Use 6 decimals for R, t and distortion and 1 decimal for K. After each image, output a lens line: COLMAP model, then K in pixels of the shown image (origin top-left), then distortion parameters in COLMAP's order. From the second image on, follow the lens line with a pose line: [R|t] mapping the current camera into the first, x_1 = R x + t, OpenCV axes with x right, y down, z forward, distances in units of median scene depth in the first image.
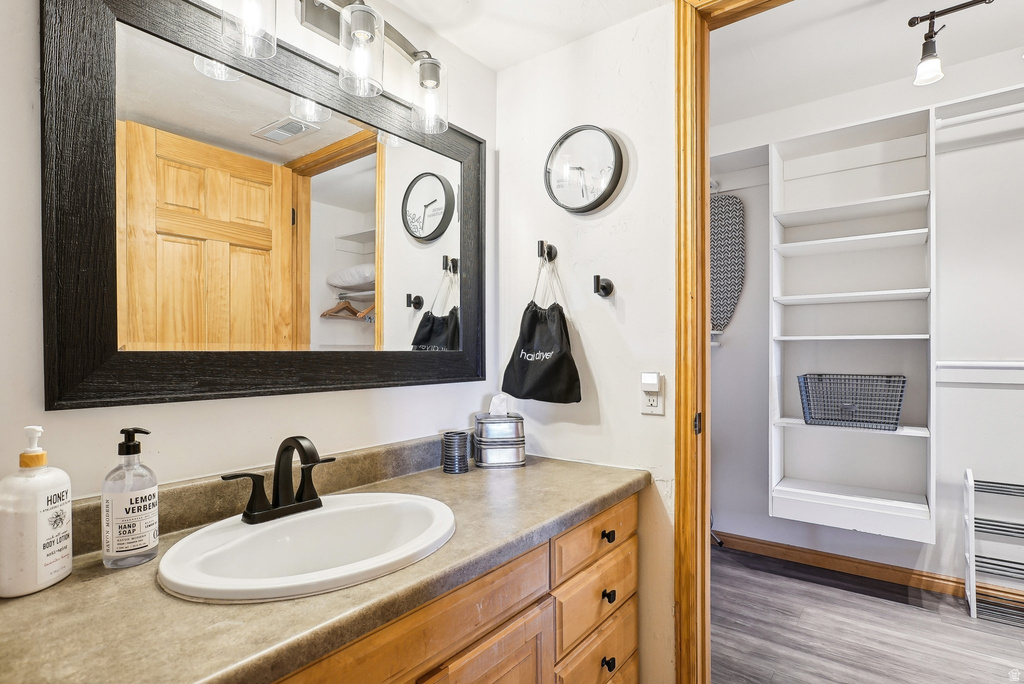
lens RADIAL K [[515.3, 0, 510.3], [0, 515.3, 347.8], [0, 0, 1]] dist [-0.002689, 0.000003]
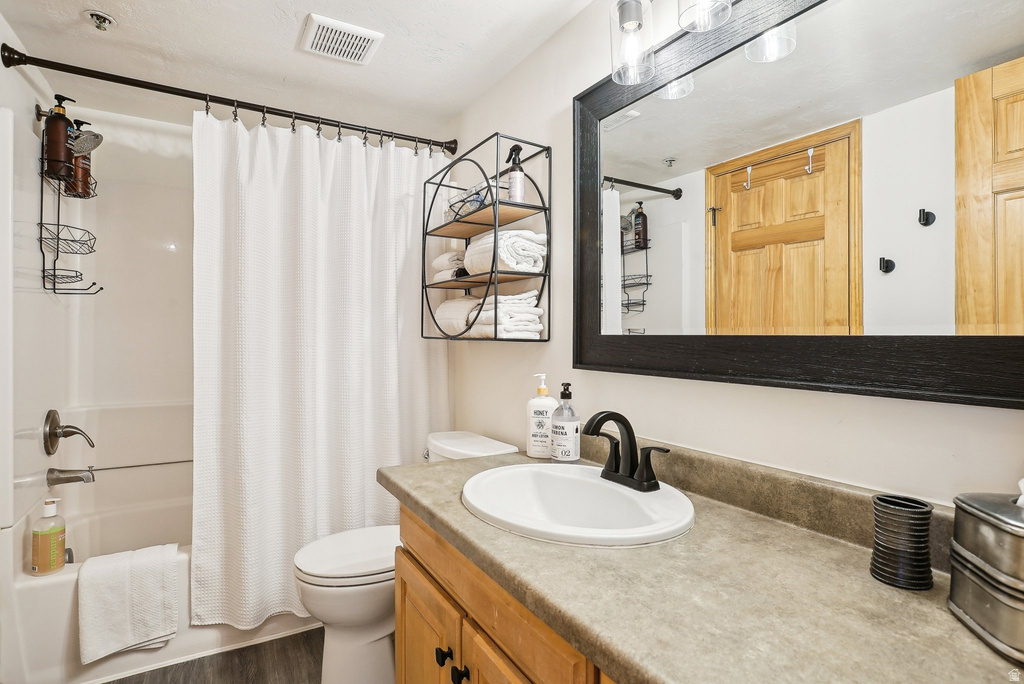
lens RADIAL K [[503.7, 0, 515.2], [0, 503.7, 334.4], [0, 0, 1]] dist [-0.001762, -0.000308]
pose [[-0.342249, -0.008159, -0.939574, 0.506898], [-0.000054, 0.999962, -0.008663, 0.010600], [0.939609, -0.002915, -0.342237, 0.879077]]
